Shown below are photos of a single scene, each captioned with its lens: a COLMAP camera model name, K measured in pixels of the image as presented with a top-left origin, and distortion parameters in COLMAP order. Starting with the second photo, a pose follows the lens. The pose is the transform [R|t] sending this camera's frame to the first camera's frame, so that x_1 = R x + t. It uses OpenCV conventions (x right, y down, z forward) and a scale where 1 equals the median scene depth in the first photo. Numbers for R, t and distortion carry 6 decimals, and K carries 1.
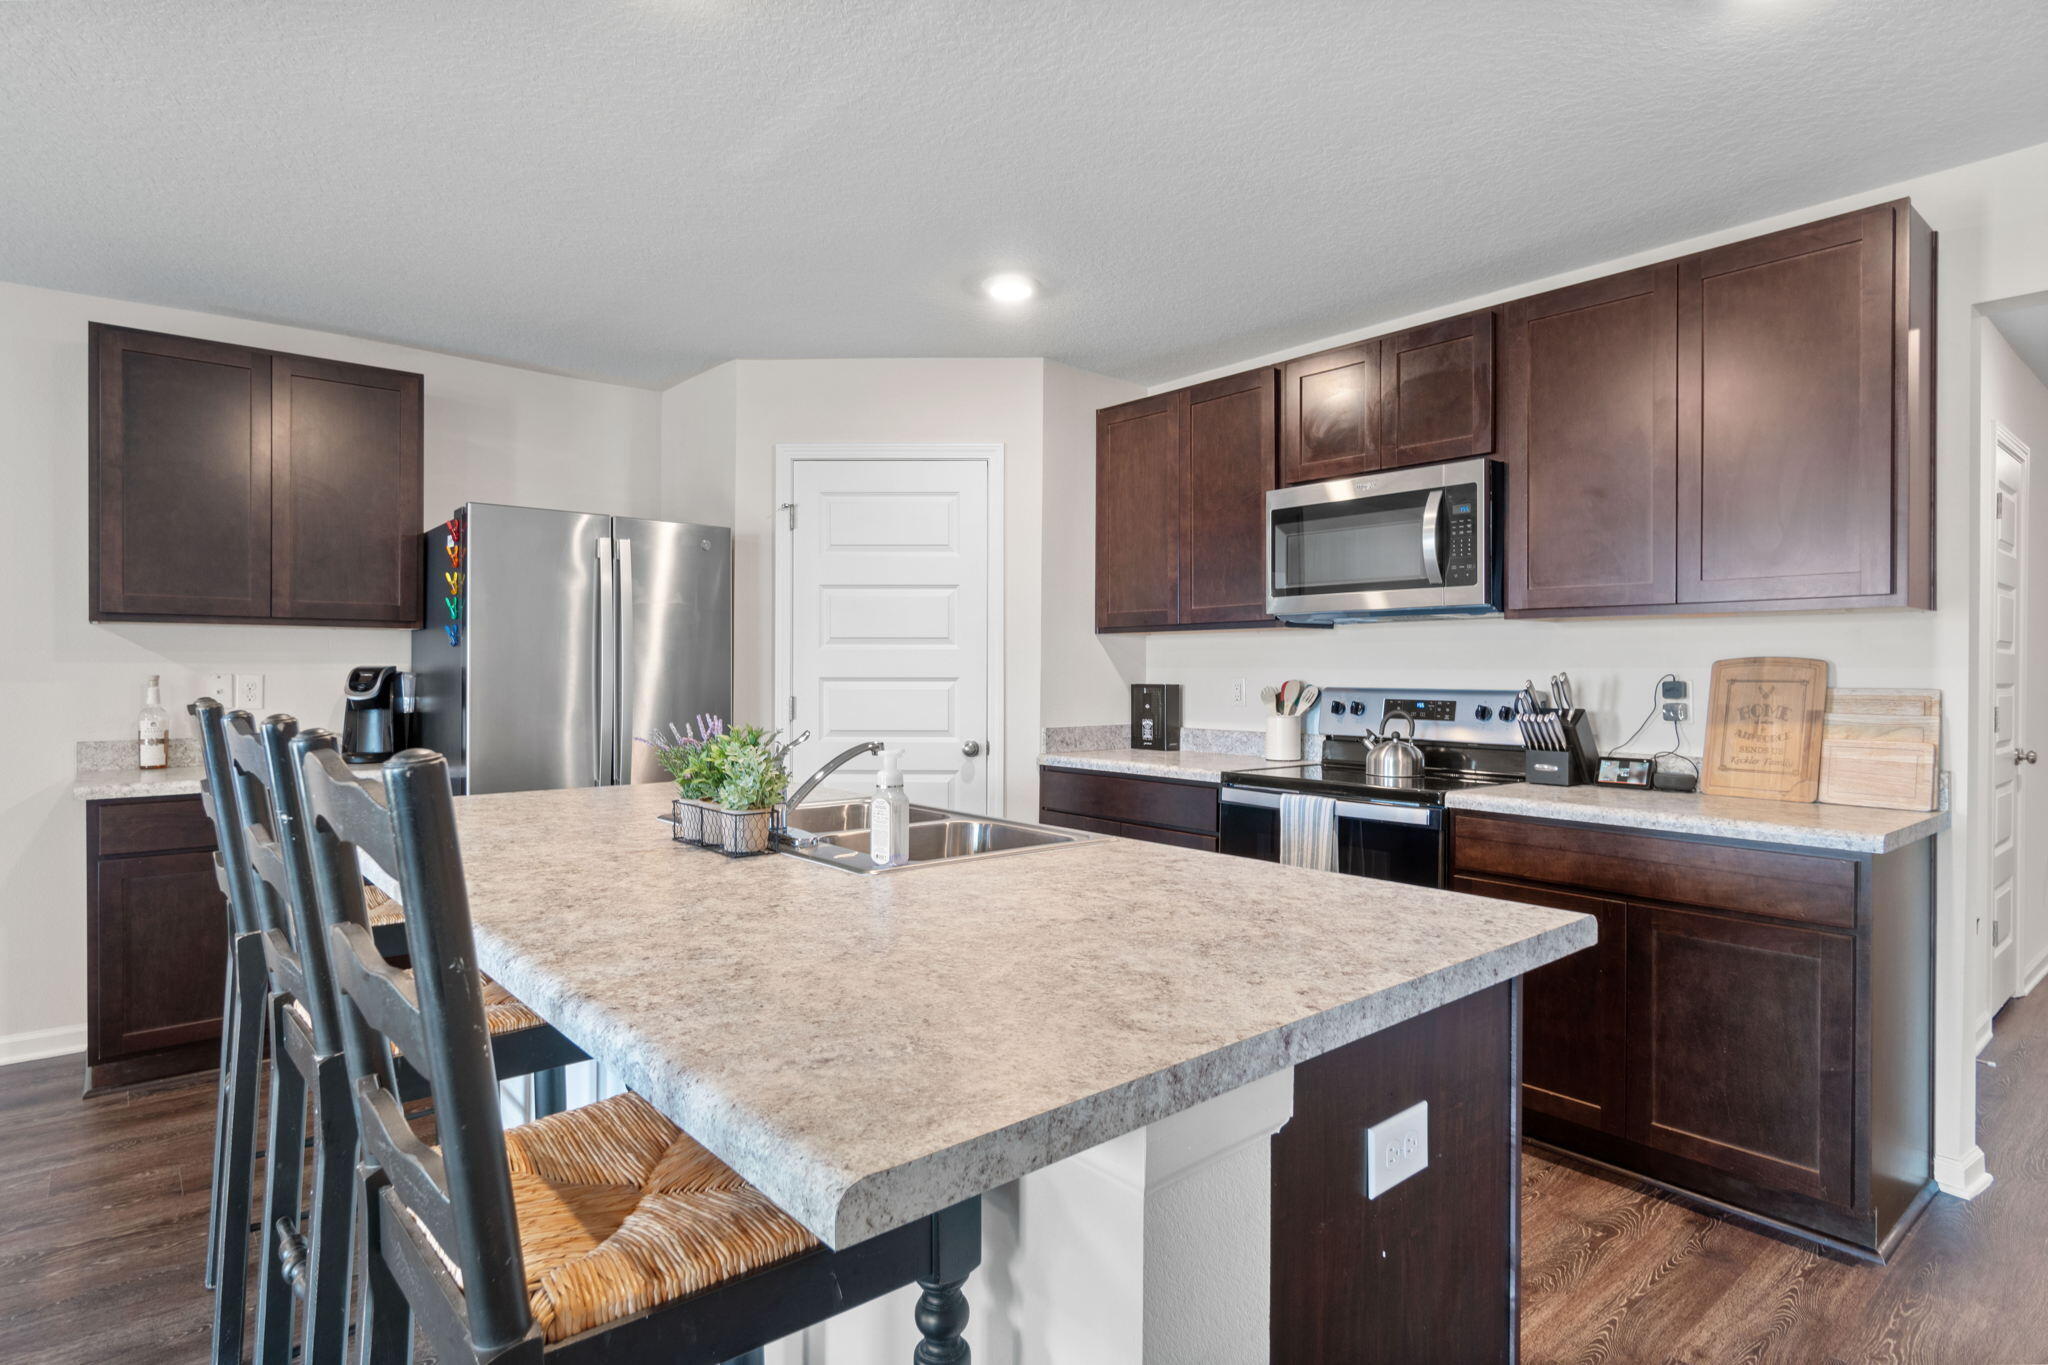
lens RADIAL K [[1077.0, 0, 1014.9], [0, 1077.0, 681.6], [0, 0, 1]] dist [-0.000624, 0.001614]
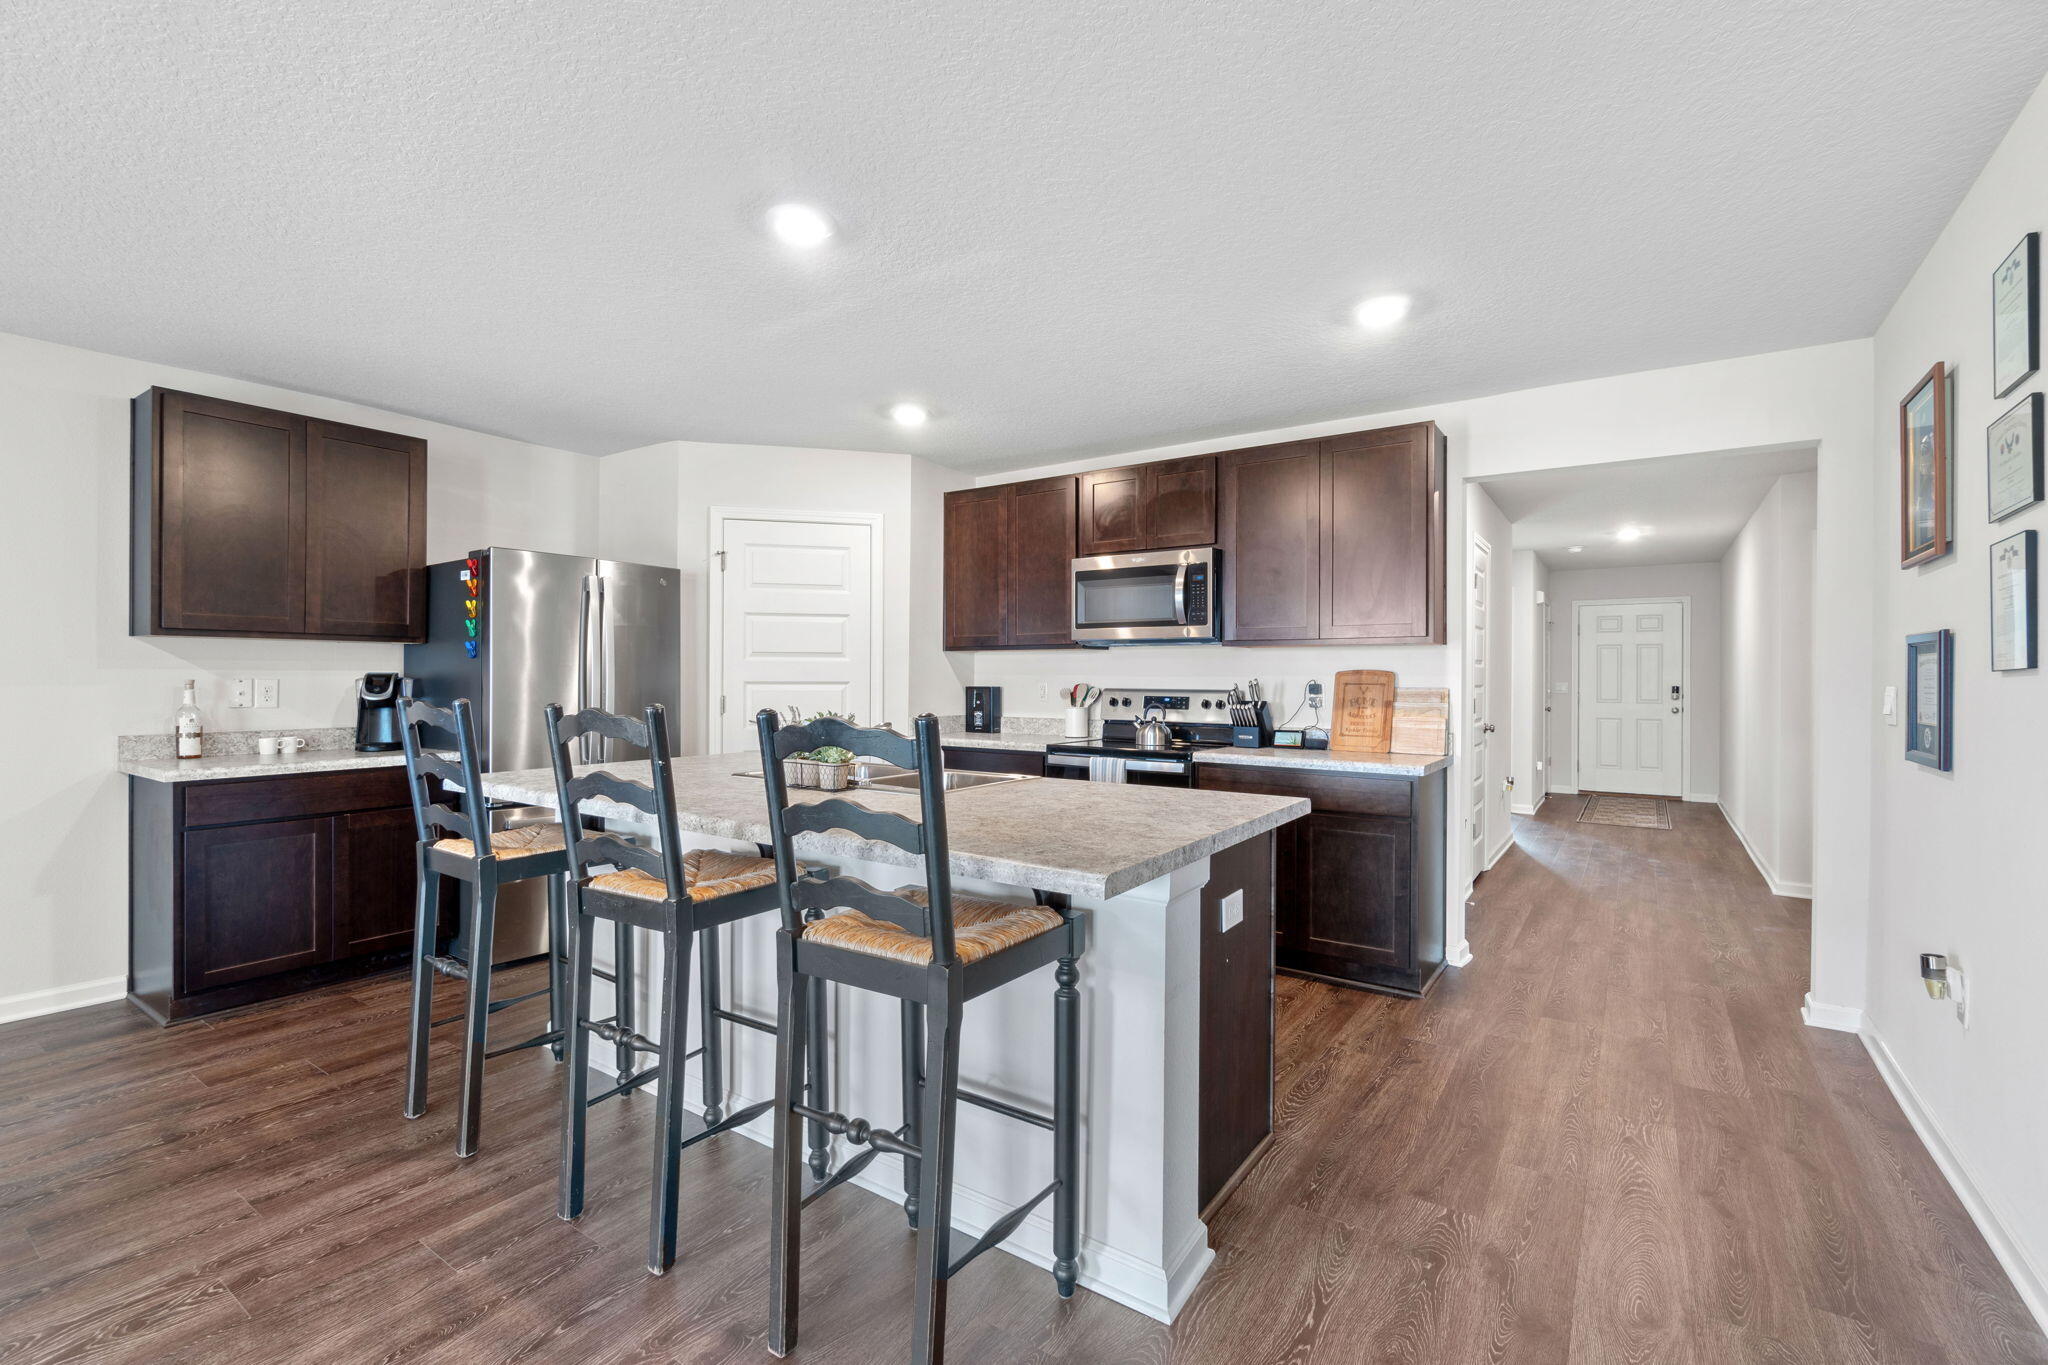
lens RADIAL K [[896.7, 0, 1010.4], [0, 896.7, 684.7], [0, 0, 1]] dist [0.000135, 0.000110]
pose [[0.966413, -0.000674, 0.256995, -0.176913], [0.000846, 0.999999, -0.000560, 0.000675], [-0.256994, 0.000759, 0.966413, -0.197023]]
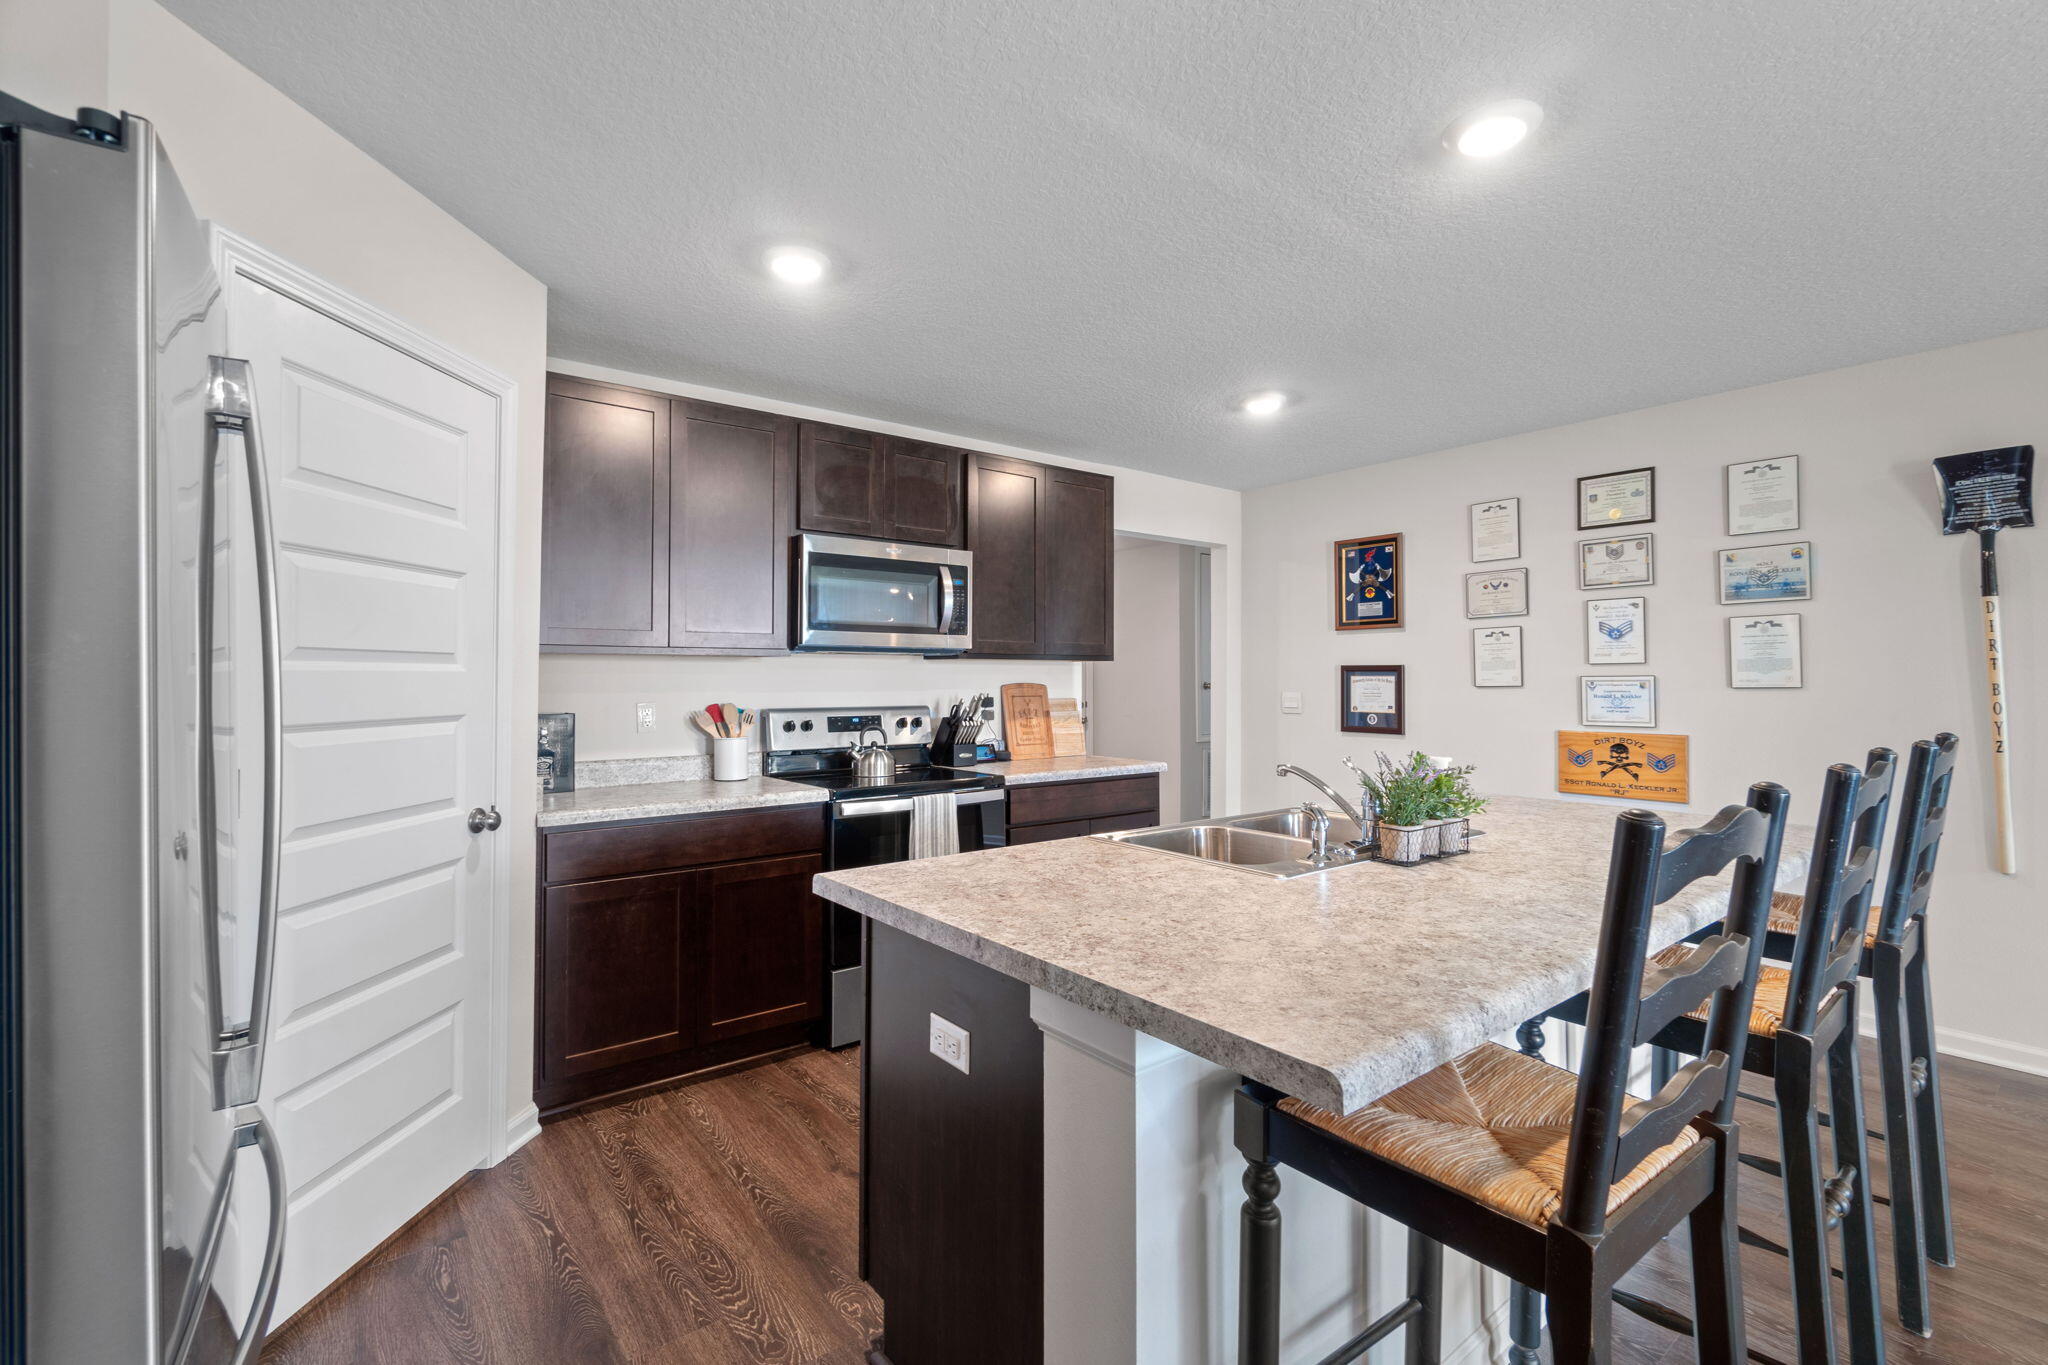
lens RADIAL K [[907.1, 0, 1028.7], [0, 907.1, 661.2], [0, 0, 1]] dist [0.000369, 0.000102]
pose [[0.028284, 0.016163, 0.999469, -0.705639], [0.010031, 0.999814, -0.016452, -0.028631], [-0.999550, 0.010491, 0.028117, 0.765288]]
